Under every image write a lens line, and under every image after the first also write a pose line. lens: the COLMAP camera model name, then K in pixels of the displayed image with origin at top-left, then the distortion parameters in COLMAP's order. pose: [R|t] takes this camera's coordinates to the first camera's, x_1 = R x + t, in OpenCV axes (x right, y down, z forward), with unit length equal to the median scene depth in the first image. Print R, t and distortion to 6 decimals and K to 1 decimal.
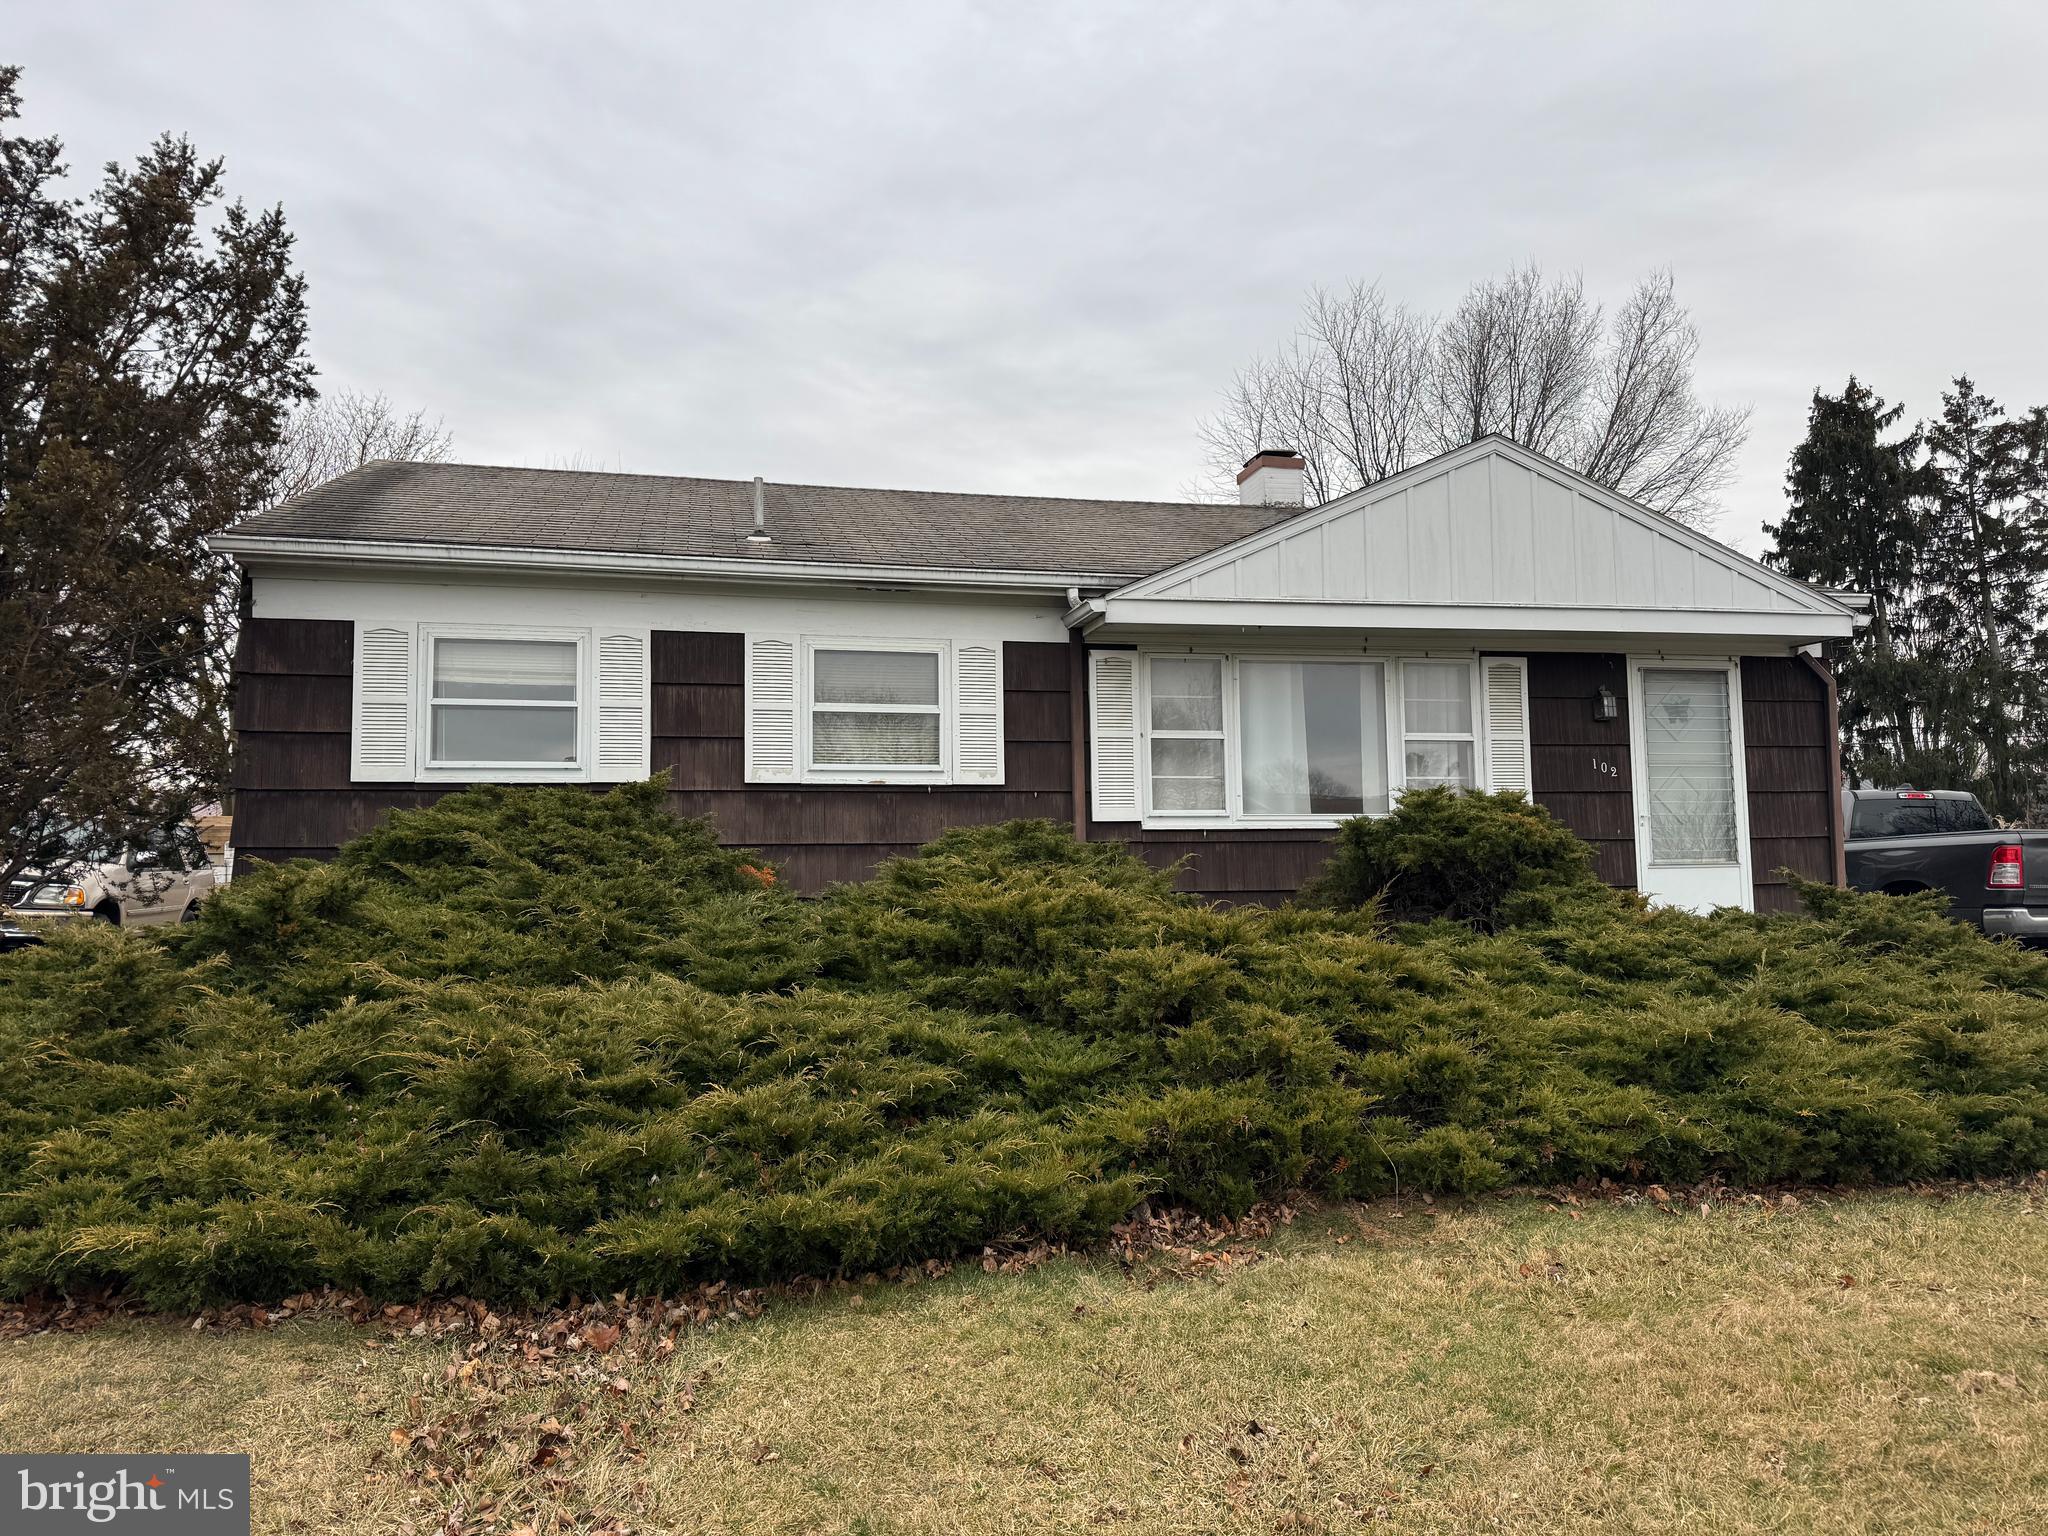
lens RADIAL K [[1405.0, 0, 918.6], [0, 1405.0, 775.9], [0, 0, 1]] dist [0.121870, -0.262179]
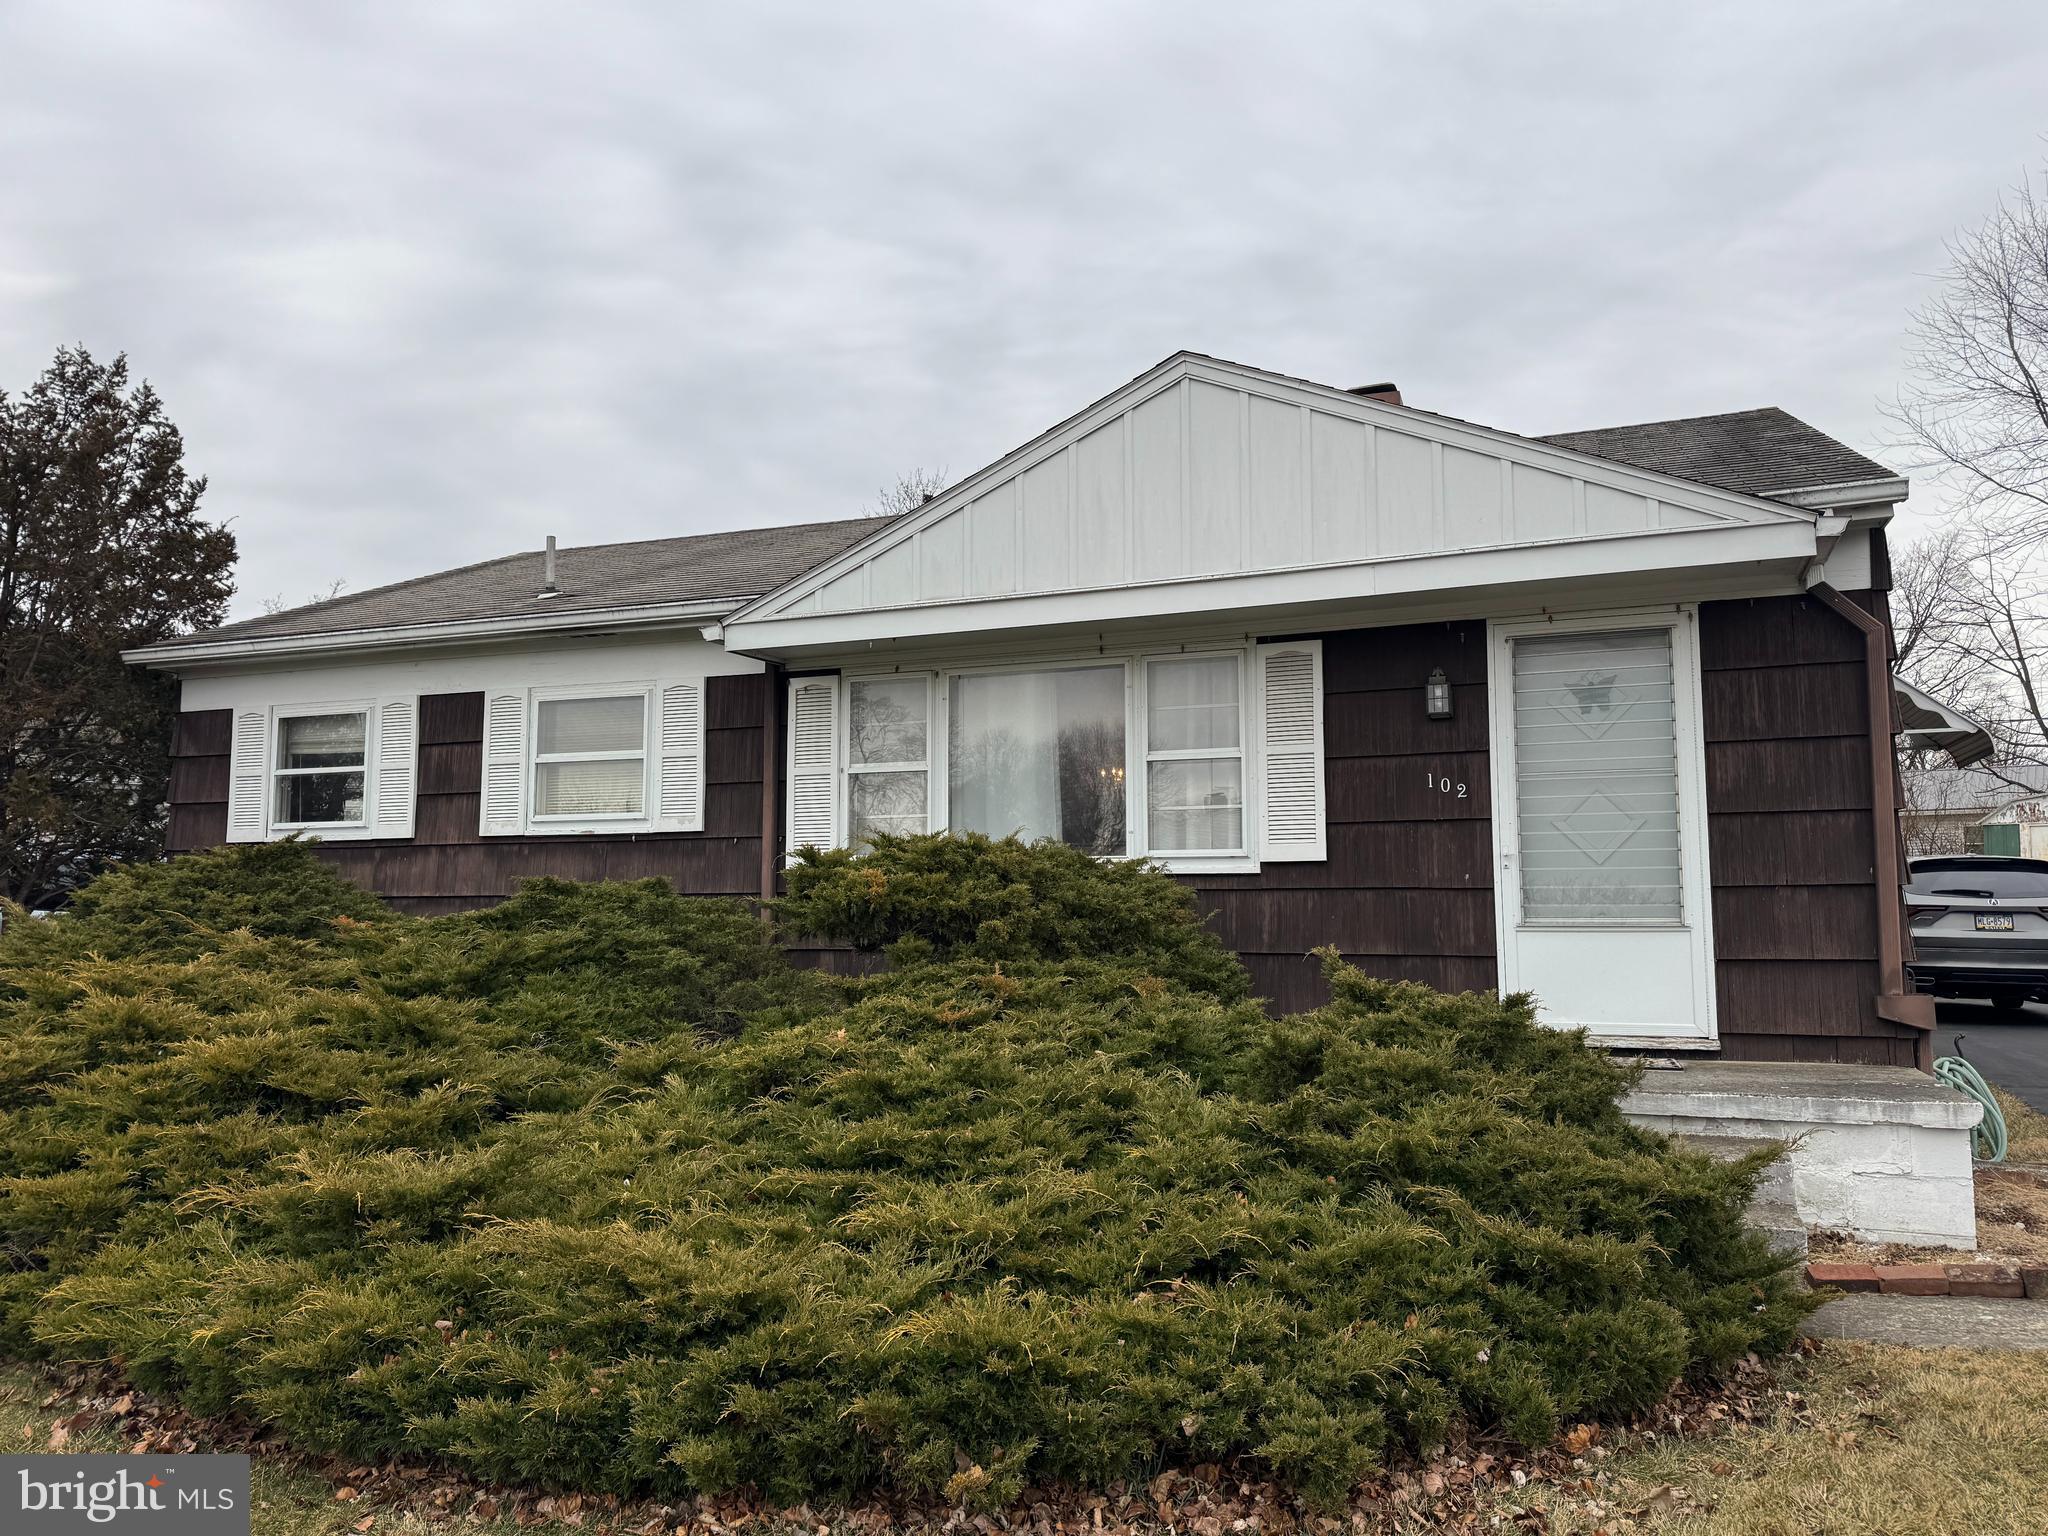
lens RADIAL K [[1403.4, 0, 981.1], [0, 1403.4, 761.4], [0, 0, 1]] dist [0.035485, -0.054373]
pose [[0.835755, -0.046311, -0.547146, 0.721487], [0.035473, 0.998909, -0.030364, -0.005074], [0.547956, 0.005968, 0.836486, 0.320649]]
